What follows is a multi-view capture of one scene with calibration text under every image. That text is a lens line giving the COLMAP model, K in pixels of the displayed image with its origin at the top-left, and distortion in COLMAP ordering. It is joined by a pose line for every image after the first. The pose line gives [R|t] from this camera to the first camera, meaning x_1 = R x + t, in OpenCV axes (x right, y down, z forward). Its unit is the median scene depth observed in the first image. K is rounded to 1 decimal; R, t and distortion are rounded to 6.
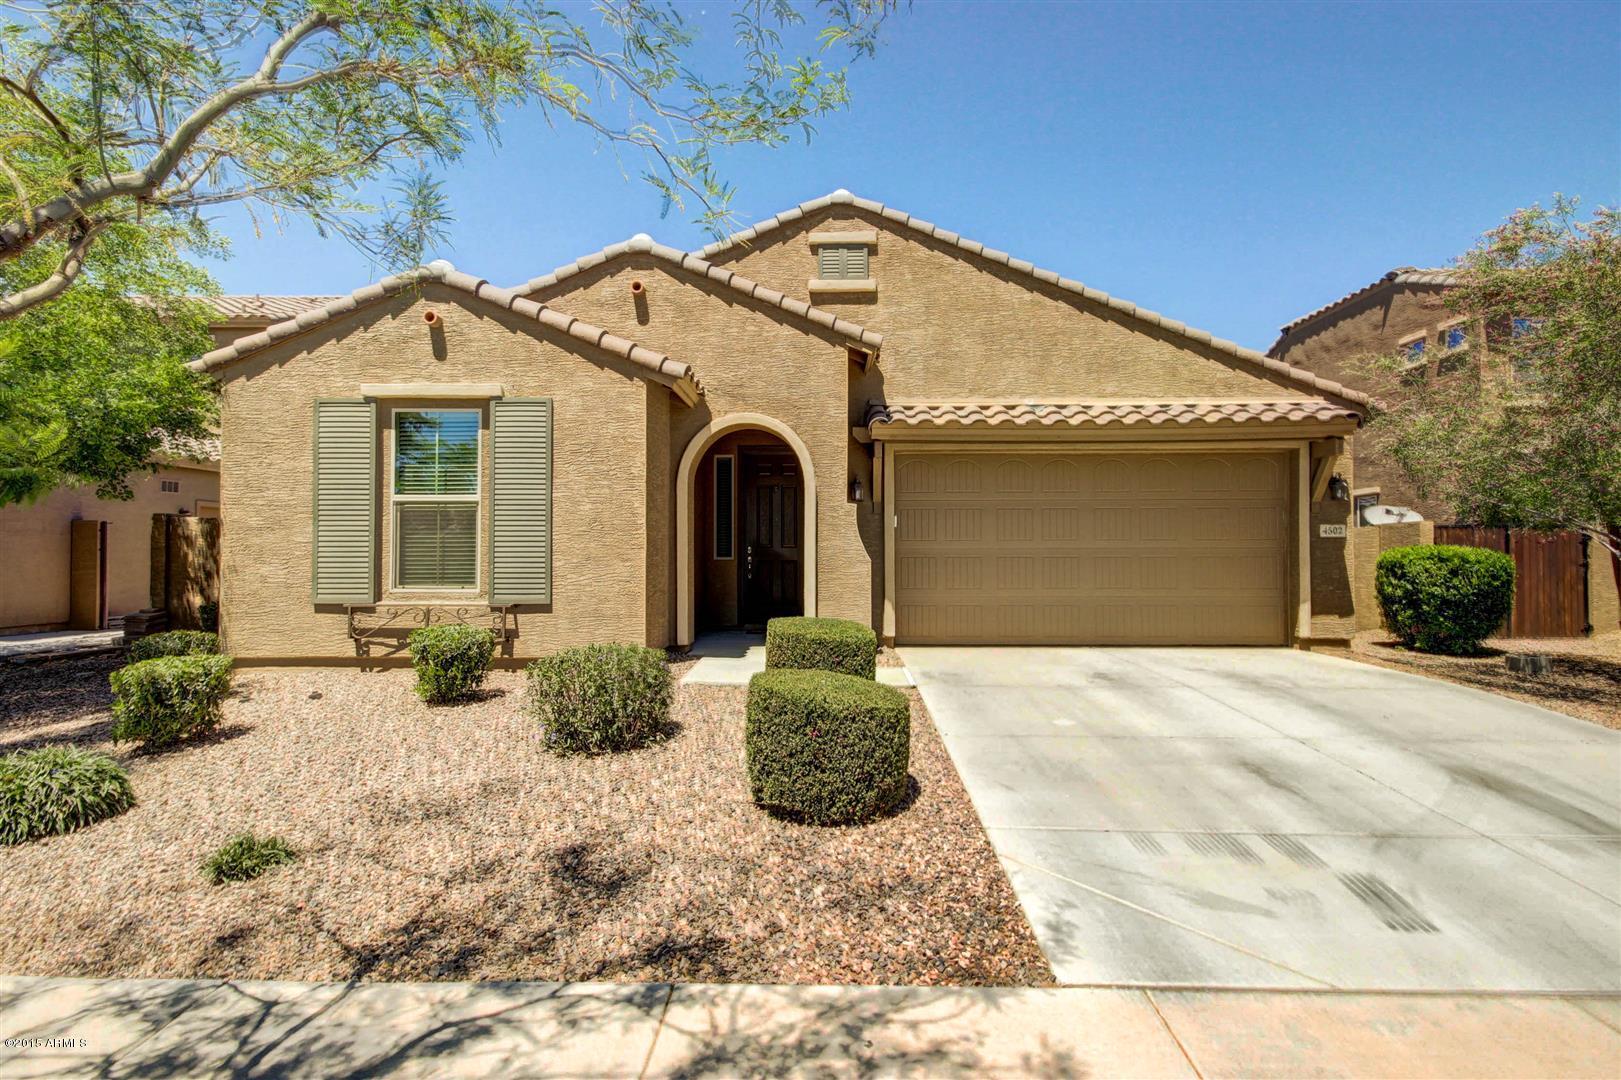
lens RADIAL K [[745.1, 0, 804.0], [0, 745.1, 536.5], [0, 0, 1]] dist [0.013458, -0.001011]
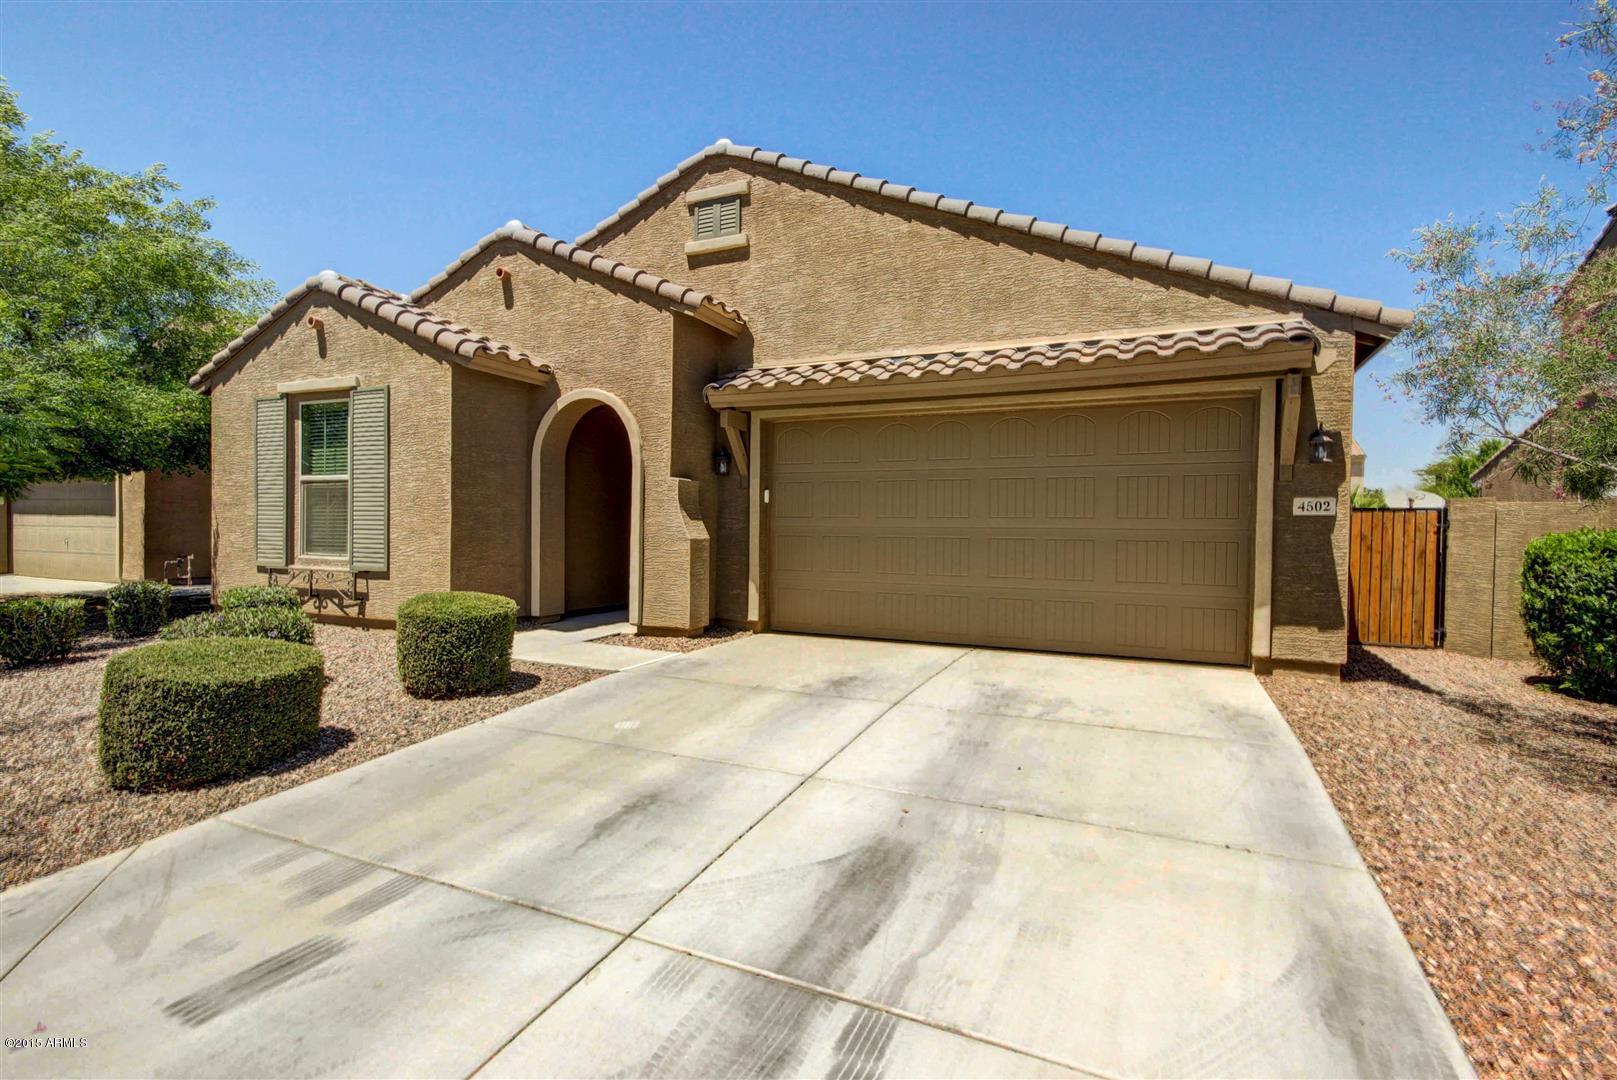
lens RADIAL K [[743.2, 0, 805.0], [0, 743.2, 541.7], [0, 0, 1]] dist [0.013458, -0.001011]
pose [[0.920896, 0.018789, -0.389355, 0.569662], [-0.004981, 0.999323, 0.036444, 0.001733], [0.389776, -0.031622, 0.920367, 0.187620]]
